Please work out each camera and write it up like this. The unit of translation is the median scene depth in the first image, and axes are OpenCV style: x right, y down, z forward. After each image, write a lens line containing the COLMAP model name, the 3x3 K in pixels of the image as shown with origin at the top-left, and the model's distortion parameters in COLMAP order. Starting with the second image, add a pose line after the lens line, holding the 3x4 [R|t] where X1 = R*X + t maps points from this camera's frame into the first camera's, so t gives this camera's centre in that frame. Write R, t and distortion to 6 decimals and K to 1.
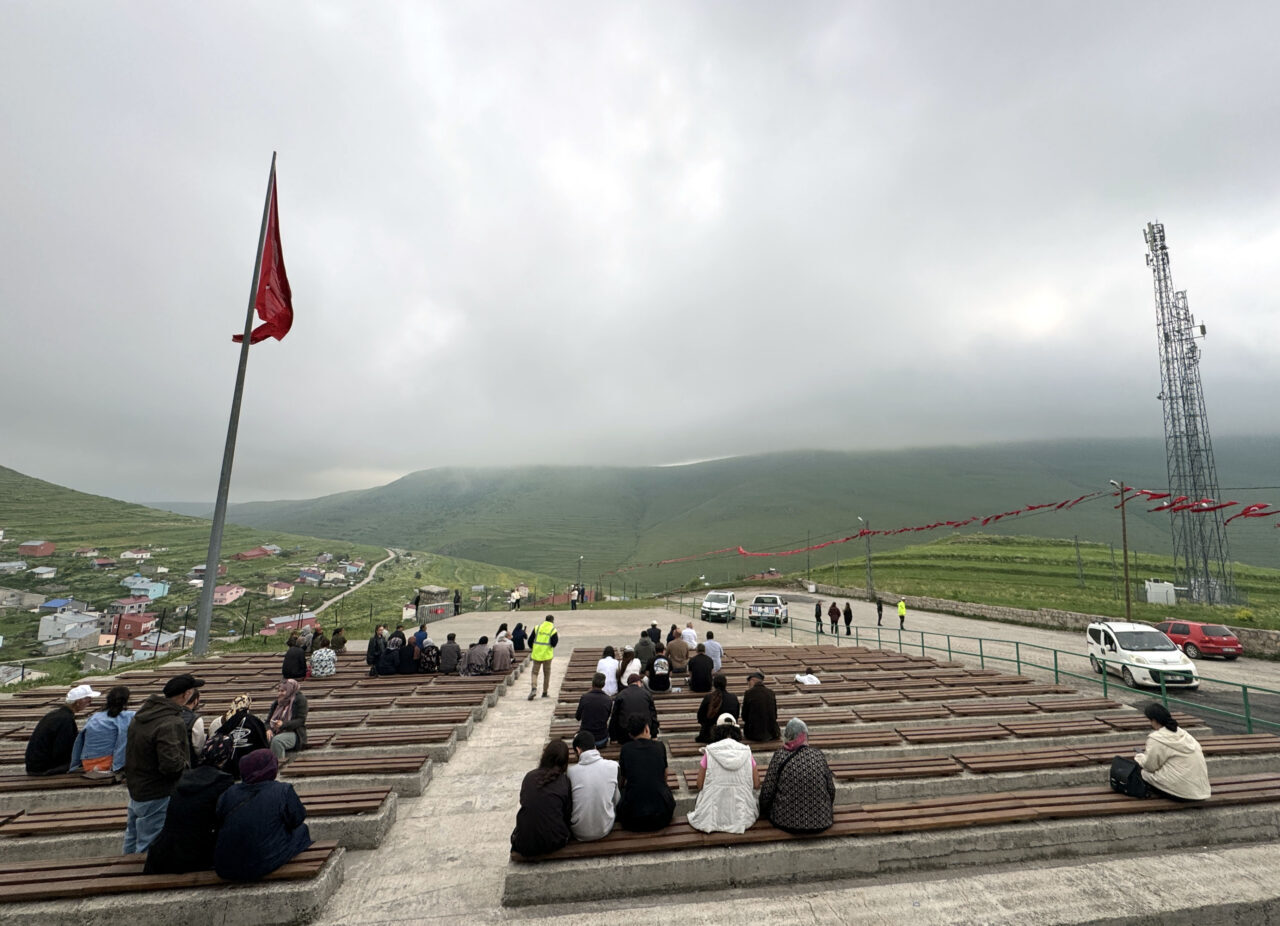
lens RADIAL K [[588.2, 0, 640.1], [0, 588.2, 414.2], [0, 0, 1]] dist [-0.002332, -0.000261]
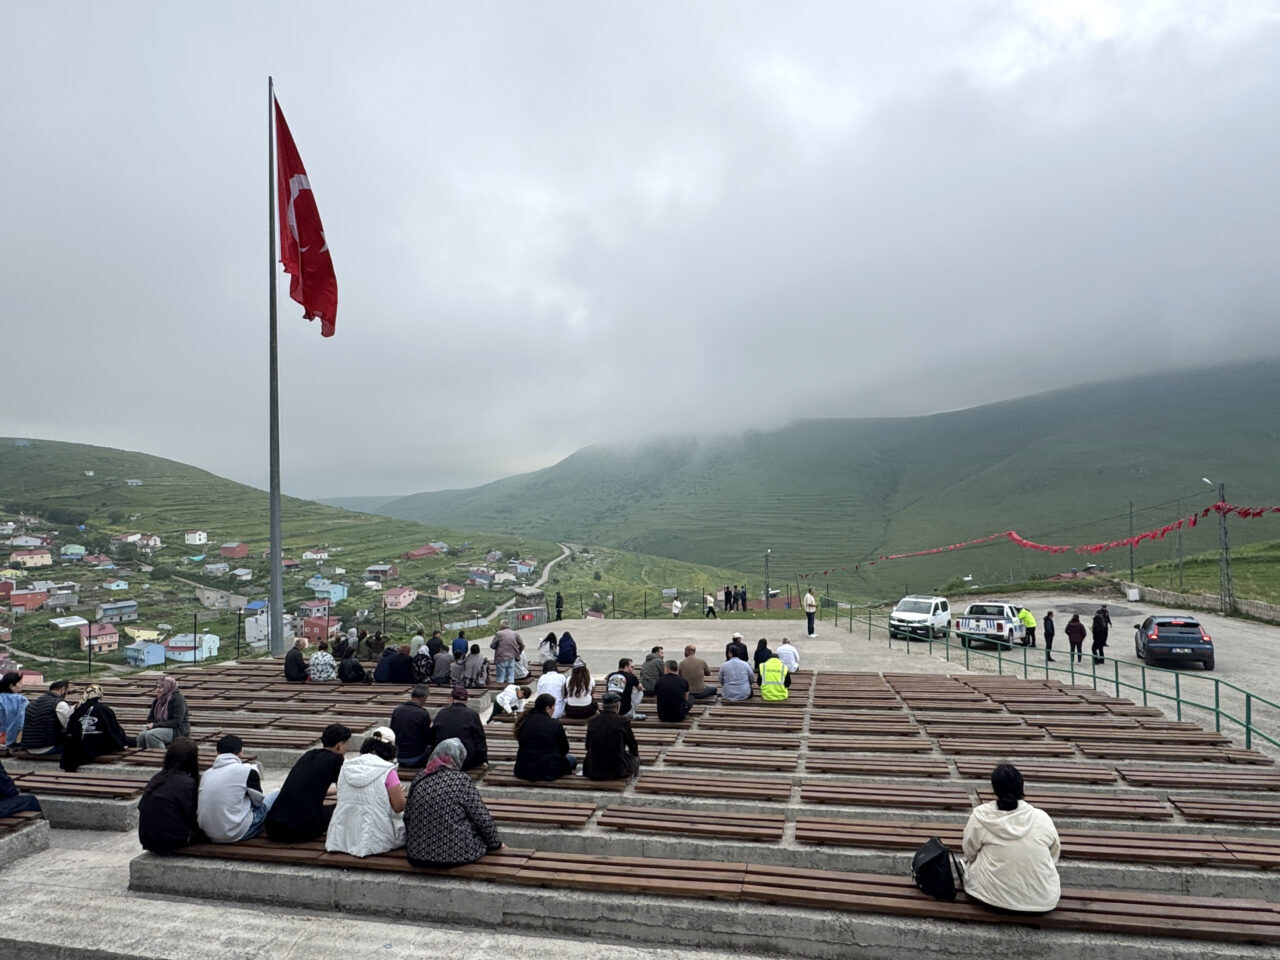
lens RADIAL K [[833.9, 0, 640.0], [0, 833.9, 480.0], [0, 0, 1]] dist [-0.004133, 0.003270]
pose [[0.922092, -0.046373, -0.384182, 0.121863], [0.103880, 0.986016, 0.130309, 0.006128], [0.372767, -0.160066, 0.914015, 0.014851]]
